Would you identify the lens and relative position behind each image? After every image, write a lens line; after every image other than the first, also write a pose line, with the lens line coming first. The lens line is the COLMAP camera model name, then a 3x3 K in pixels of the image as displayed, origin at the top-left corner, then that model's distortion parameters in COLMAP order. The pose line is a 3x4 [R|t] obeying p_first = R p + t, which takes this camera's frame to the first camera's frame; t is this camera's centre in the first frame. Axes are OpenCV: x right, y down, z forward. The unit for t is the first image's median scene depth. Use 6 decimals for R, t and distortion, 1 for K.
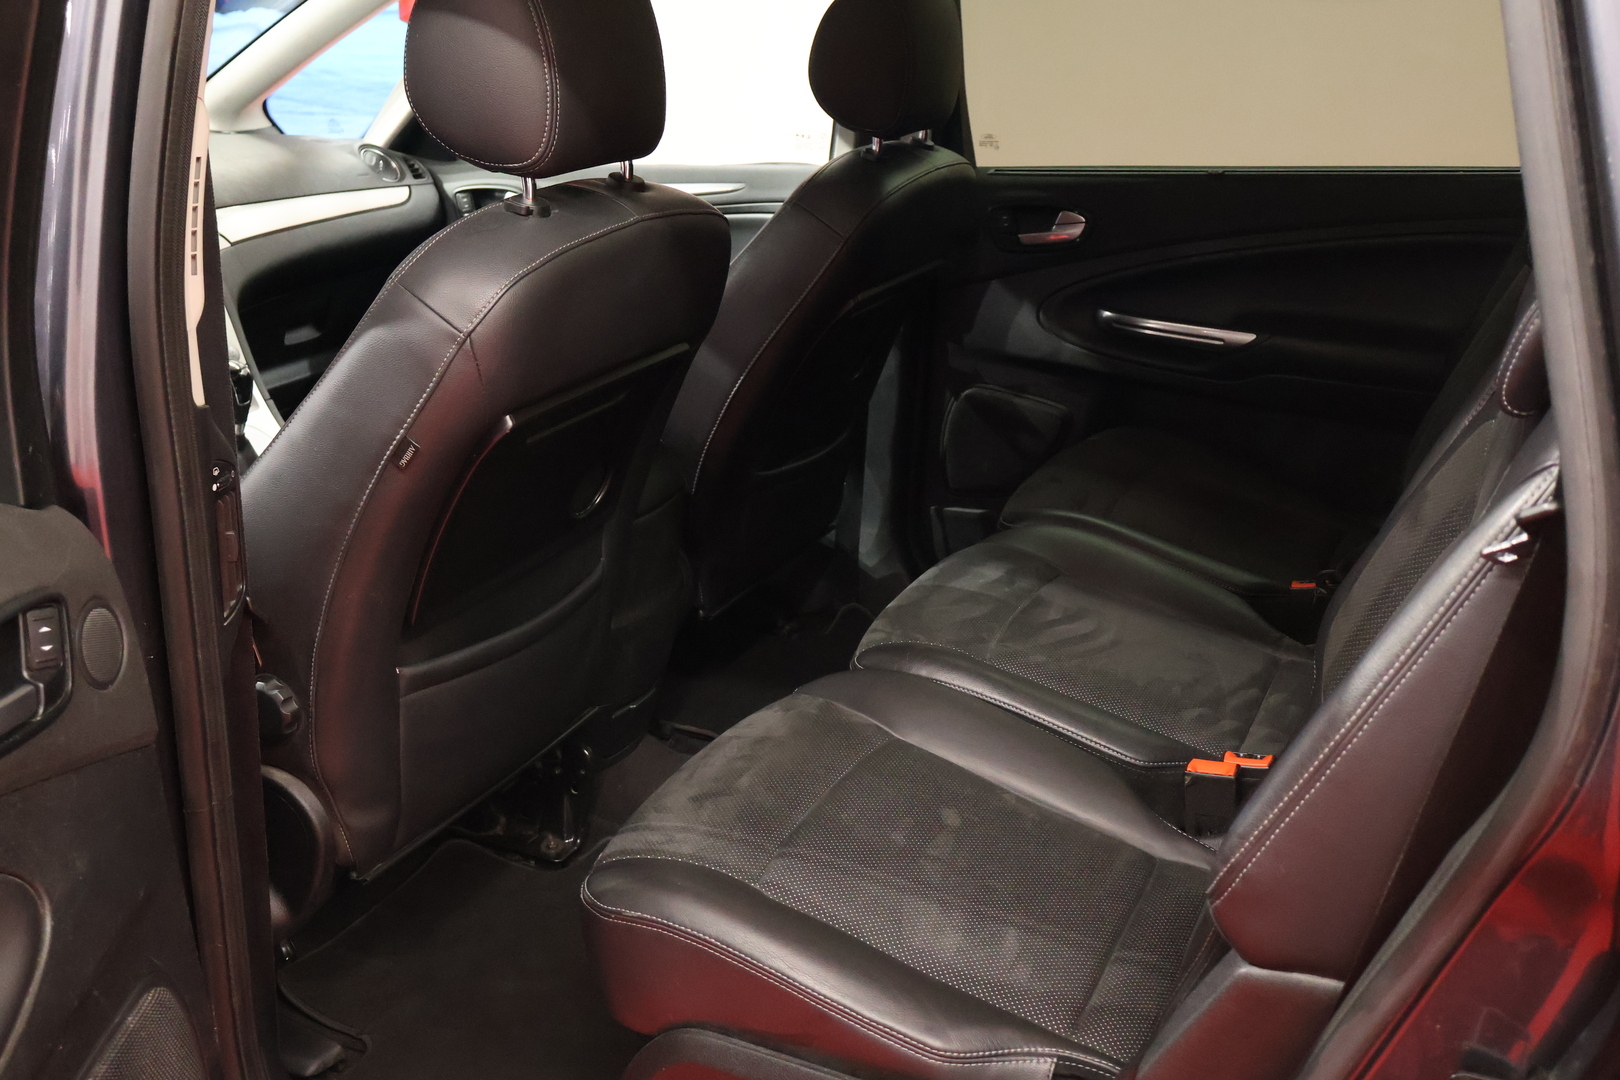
lens RADIAL K [[1604.3, 0, 810.6], [0, 1604.3, 529.7], [0, 0, 1]] dist [0.009178, 0.000000]
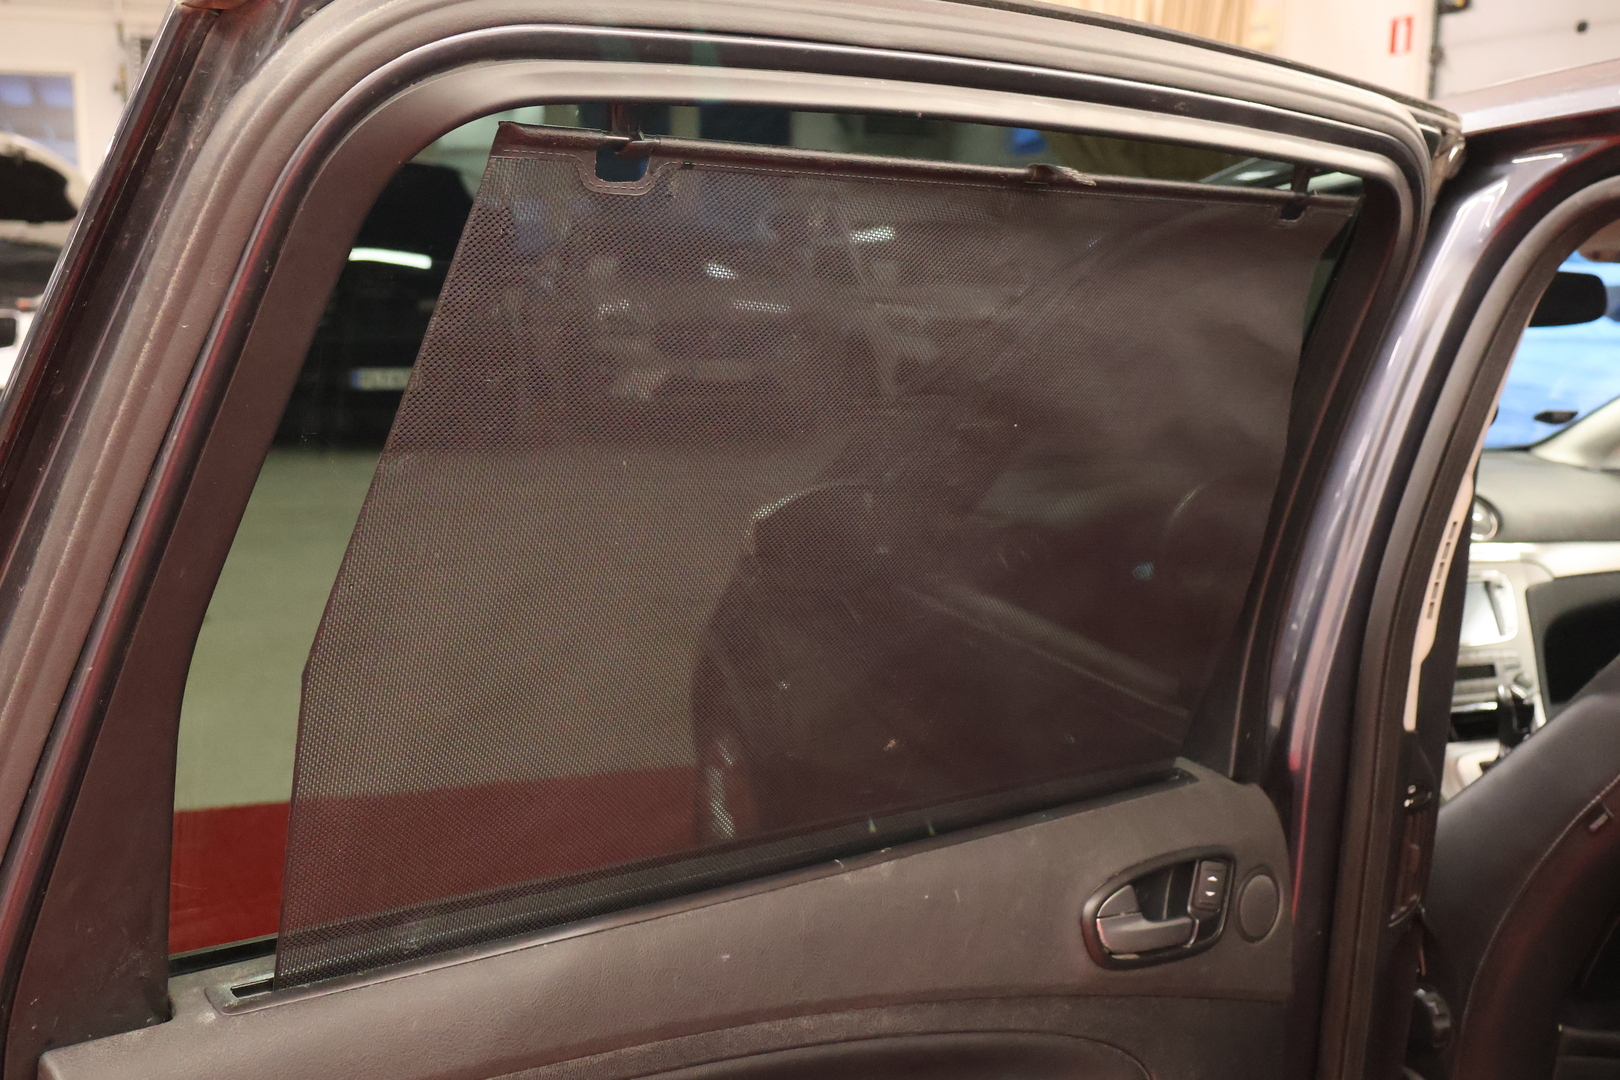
lens RADIAL K [[1604.3, 0, 800.8], [0, 1604.3, 547.2], [0, 0, 1]] dist [0.009178, 0.000000]
pose [[0.664631, 0.142807, -0.733397, 0.127070], [-0.264505, 0.962971, -0.052194, -0.024361], [0.698787, 0.228677, 0.677793, -0.085352]]
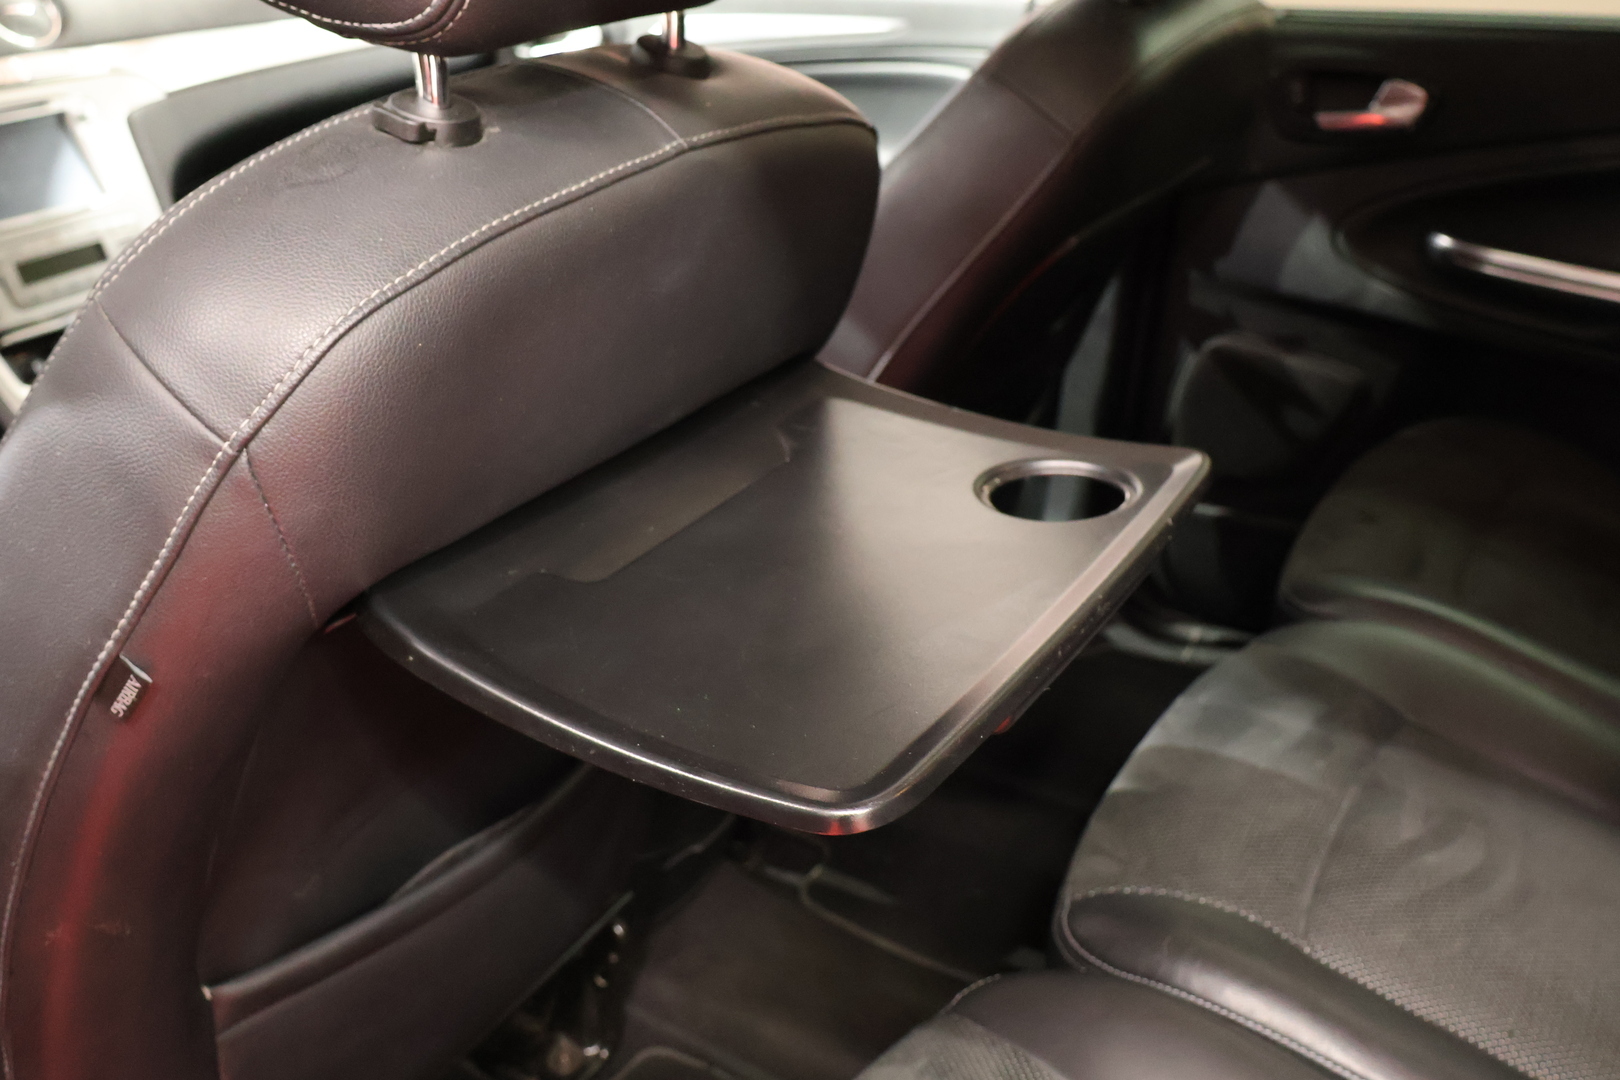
lens RADIAL K [[1604.3, 0, 799.8], [0, 1604.3, 539.1], [0, 0, 1]] dist [0.009178, 0.000000]
pose [[0.994612, 0.056015, -0.087234, -0.026890], [-0.045636, 0.992115, 0.116729, -0.137300], [0.093085, -0.112119, 0.989325, 0.534629]]
